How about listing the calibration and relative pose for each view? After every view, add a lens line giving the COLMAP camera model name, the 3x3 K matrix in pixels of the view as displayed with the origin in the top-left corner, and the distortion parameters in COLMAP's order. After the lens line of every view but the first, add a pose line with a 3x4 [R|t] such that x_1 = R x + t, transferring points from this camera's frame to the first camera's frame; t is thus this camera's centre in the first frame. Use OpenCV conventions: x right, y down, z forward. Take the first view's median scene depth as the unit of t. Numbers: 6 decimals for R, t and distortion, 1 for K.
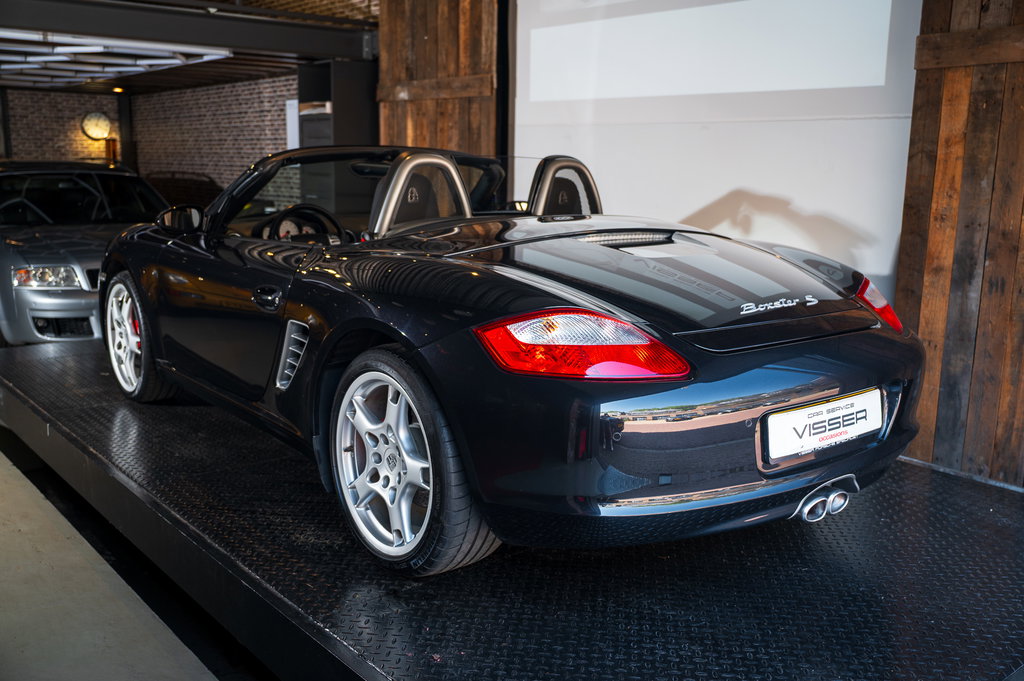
lens RADIAL K [[914.0, 0, 512.0], [0, 914.0, 340.5], [0, 0, 1]] dist [0.009065, -0.000869]
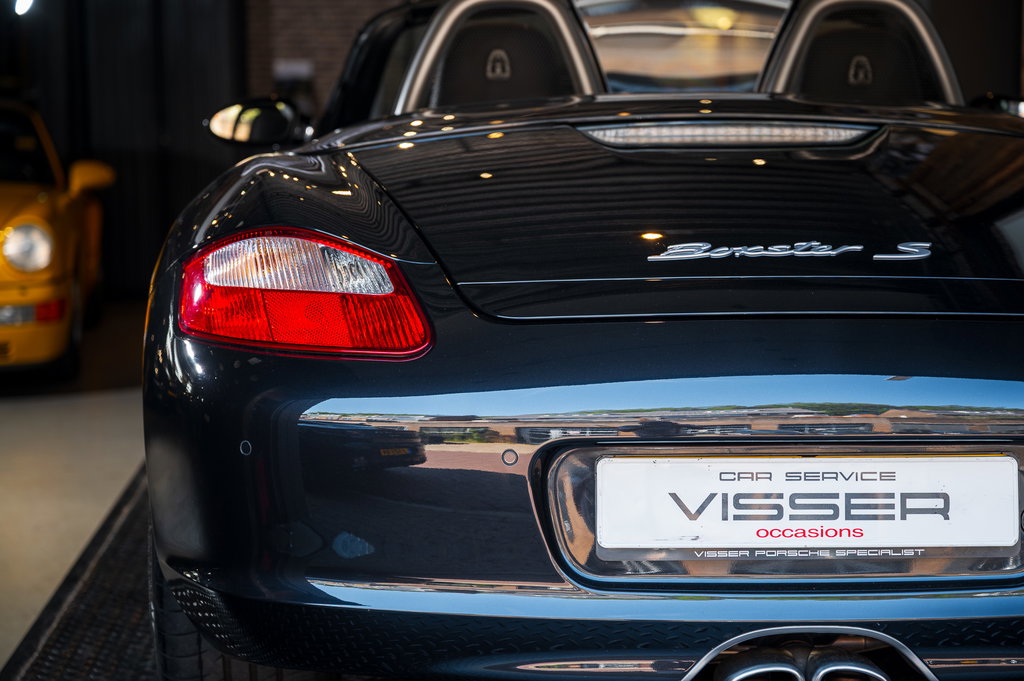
lens RADIAL K [[2122.1, 0, 512.0], [0, 2122.1, 340.5], [0, 0, 1]] dist [0.014808, 0.032088]
pose [[0.797106, 0.053693, -0.601448, 0.184241], [-0.098543, 0.994253, -0.041841, 0.014410], [0.595744, 0.092620, 0.797816, 0.012090]]
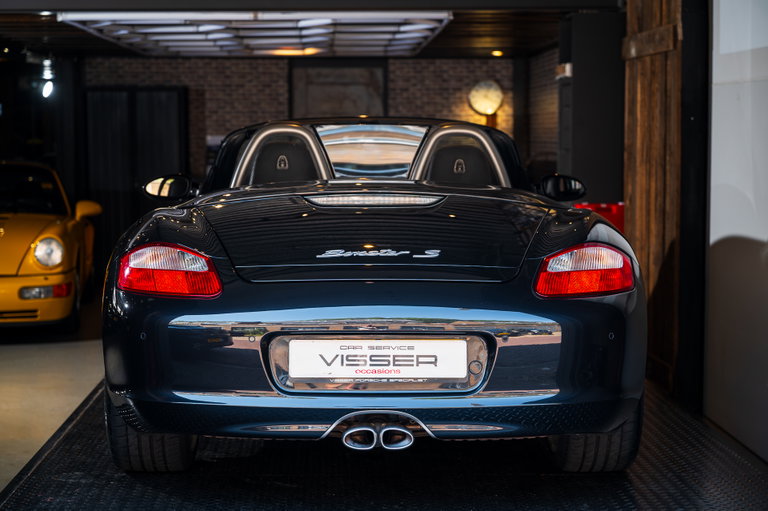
lens RADIAL K [[1533.2, 0, 384.0], [0, 1533.2, 255.5], [0, 0, 1]] dist [0.014575, 0.195681]
pose [[0.792269, 0.031164, -0.609376, 0.312157], [-0.103537, 0.991078, -0.083928, 0.025513], [0.601324, 0.129586, 0.788427, -0.096634]]
